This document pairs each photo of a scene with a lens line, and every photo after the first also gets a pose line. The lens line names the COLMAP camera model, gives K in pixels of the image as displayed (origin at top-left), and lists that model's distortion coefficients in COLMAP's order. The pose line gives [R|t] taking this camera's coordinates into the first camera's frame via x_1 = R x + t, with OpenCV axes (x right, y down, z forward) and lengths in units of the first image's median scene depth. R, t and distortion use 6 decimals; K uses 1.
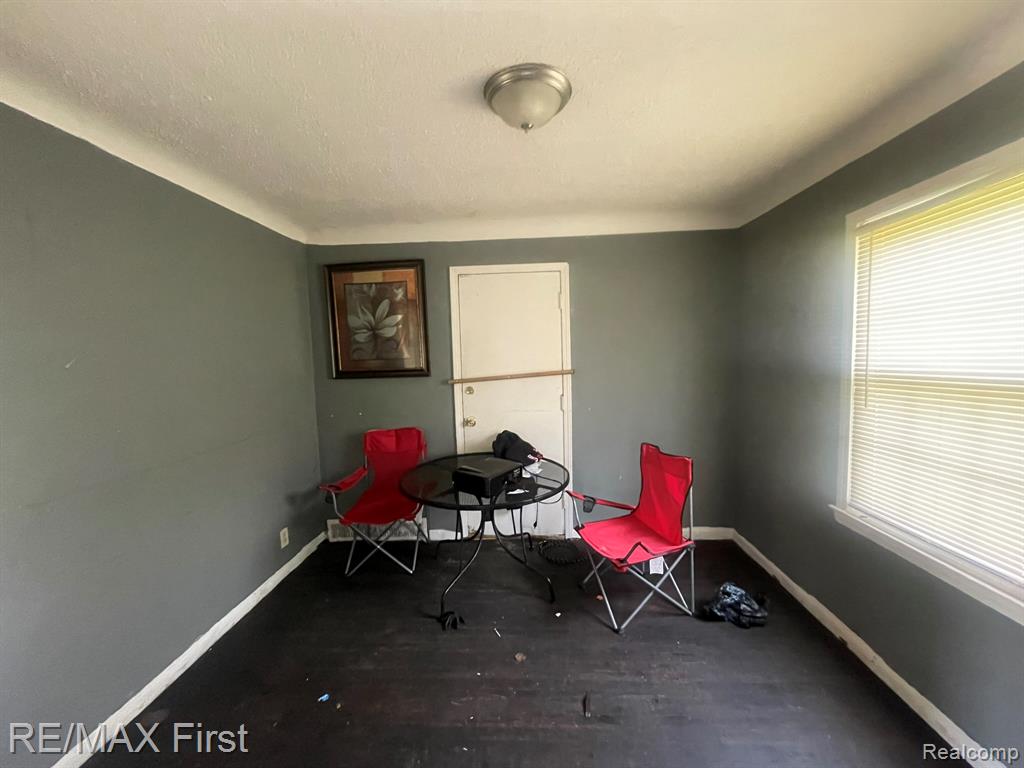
lens RADIAL K [[415.4, 0, 511.5], [0, 415.4, 381.6], [0, 0, 1]] dist [-0.001839, -0.000016]
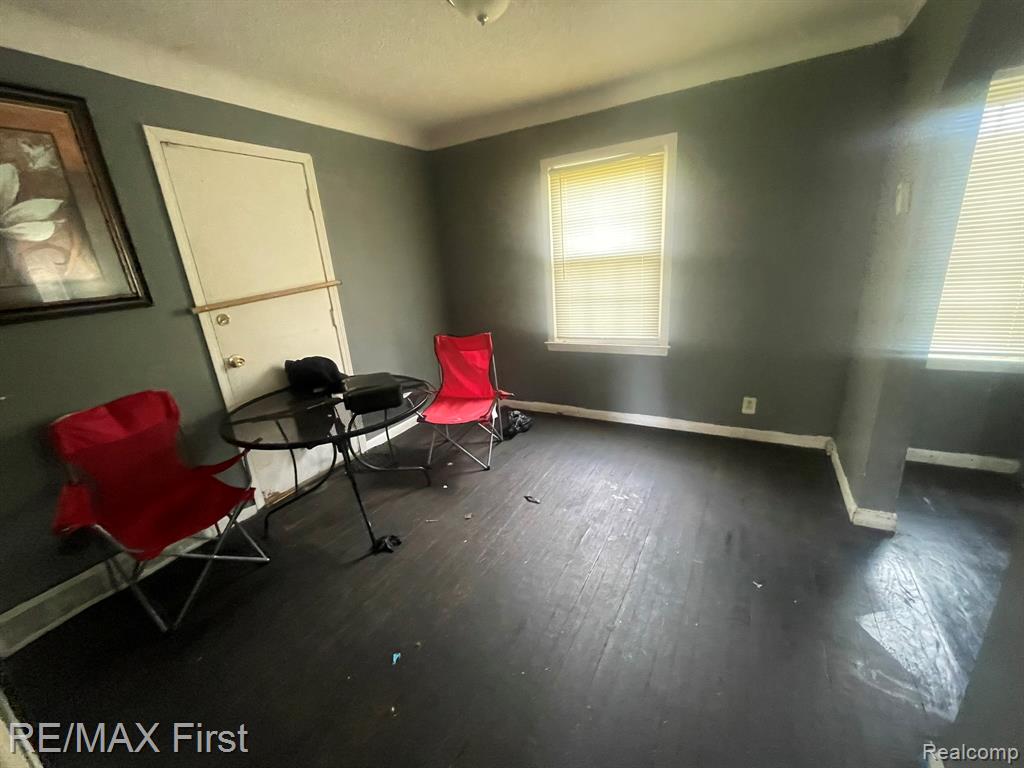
lens RADIAL K [[415.4, 0, 511.5], [0, 415.4, 381.6], [0, 0, 1]] dist [-0.001839, -0.000016]
pose [[0.444629, -0.272183, 0.853359, -0.538827], [0.127154, 0.962244, 0.240661, 0.015336], [-0.886644, 0.001503, 0.462451, 0.221170]]
